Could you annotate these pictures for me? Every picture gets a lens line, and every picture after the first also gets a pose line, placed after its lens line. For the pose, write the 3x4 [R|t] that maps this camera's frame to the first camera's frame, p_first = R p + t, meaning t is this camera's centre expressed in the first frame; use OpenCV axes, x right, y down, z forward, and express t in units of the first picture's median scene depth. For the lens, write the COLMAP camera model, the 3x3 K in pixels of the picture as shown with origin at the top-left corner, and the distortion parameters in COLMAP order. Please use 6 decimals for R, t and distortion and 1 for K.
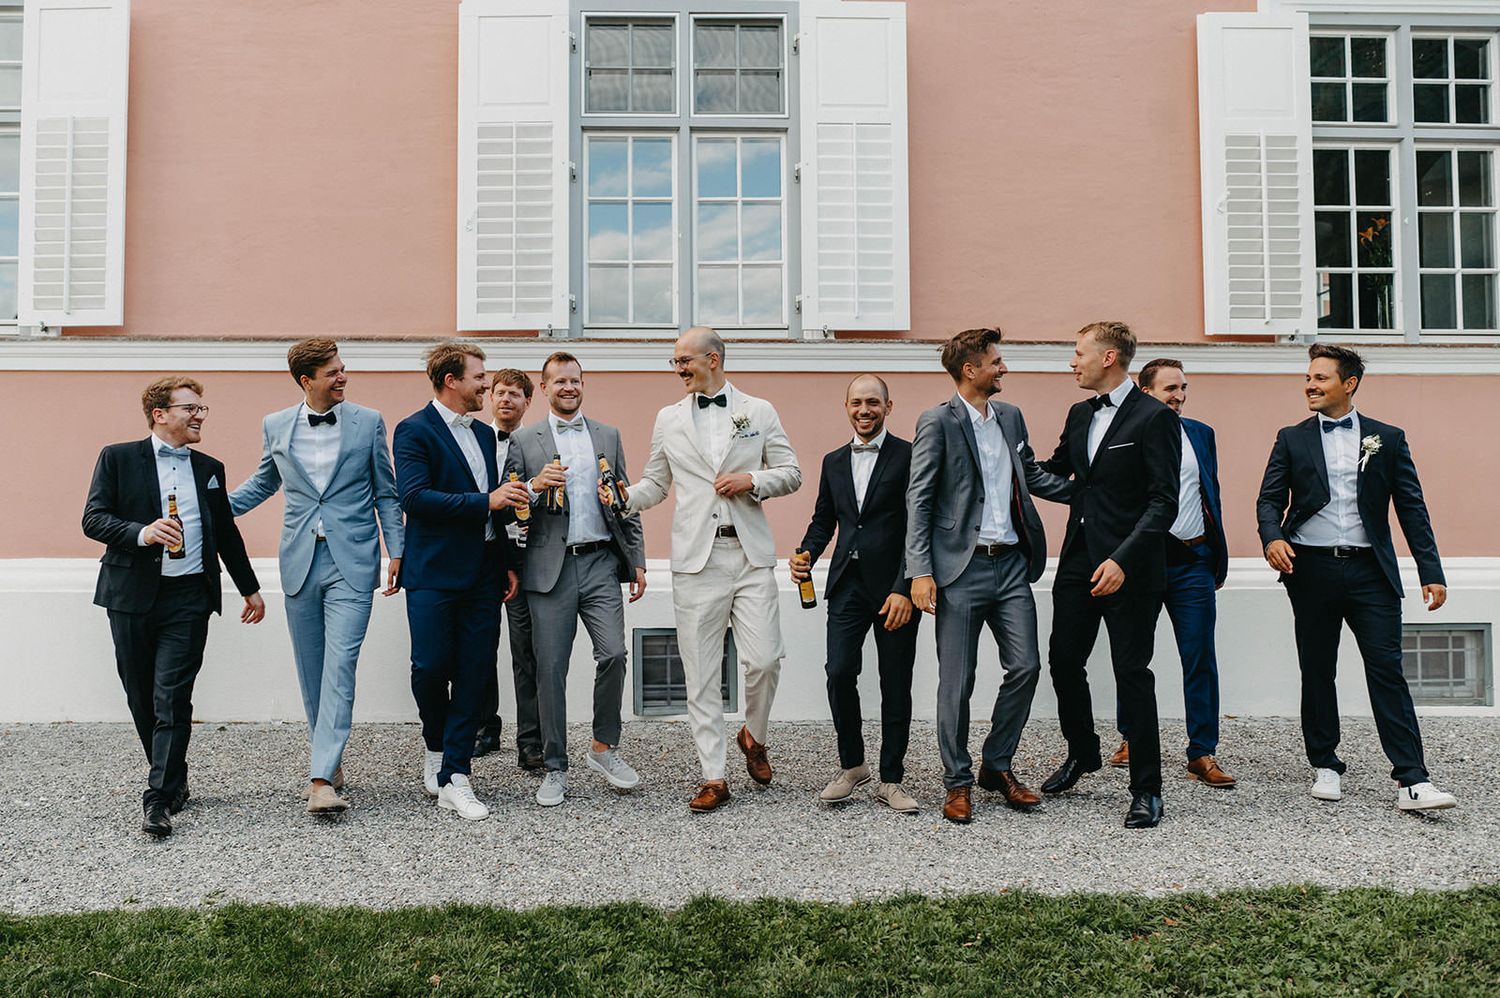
lens RADIAL K [[1238.0, 0, 680.9], [0, 1238.0, 488.3], [0, 0, 1]] dist [-0.059897, 0.043814]
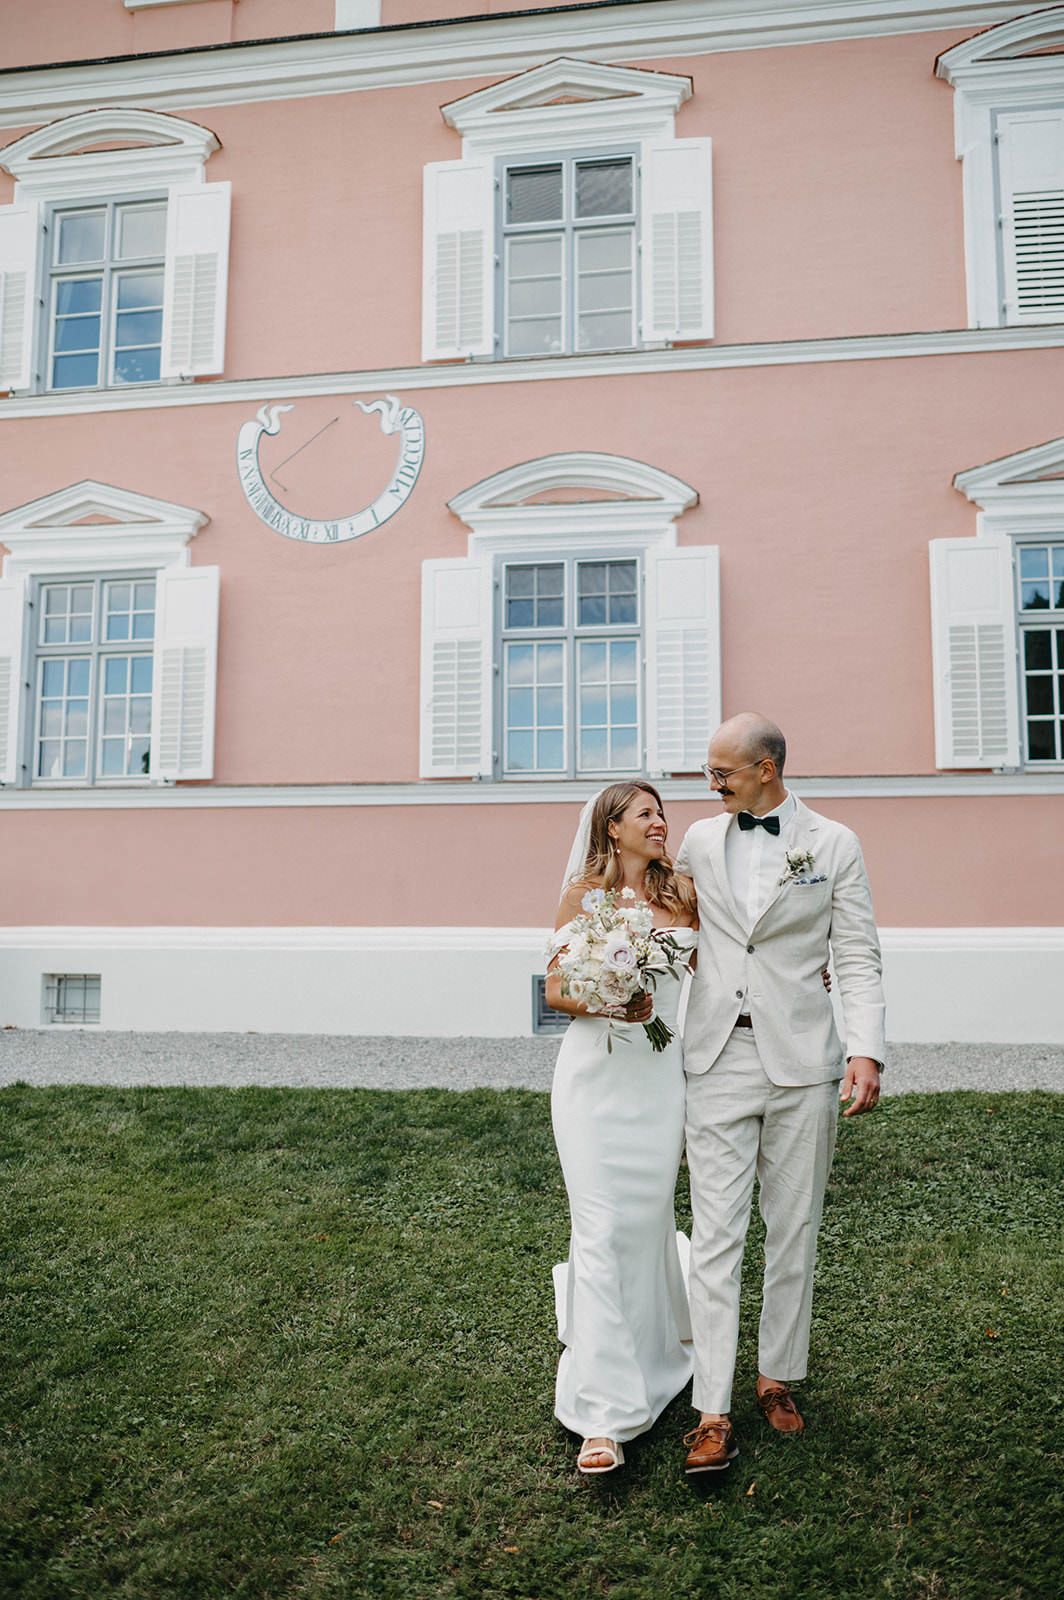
lens RADIAL K [[1248.4, 0, 568.4], [0, 1248.4, 809.4], [0, 0, 1]] dist [-0.063931, 0.062005]
pose [[0.984257, -0.015743, -0.176039, 0.264115], [0.004287, 0.997858, -0.065269, 0.012244], [0.176690, 0.063487, 0.982217, -0.464678]]
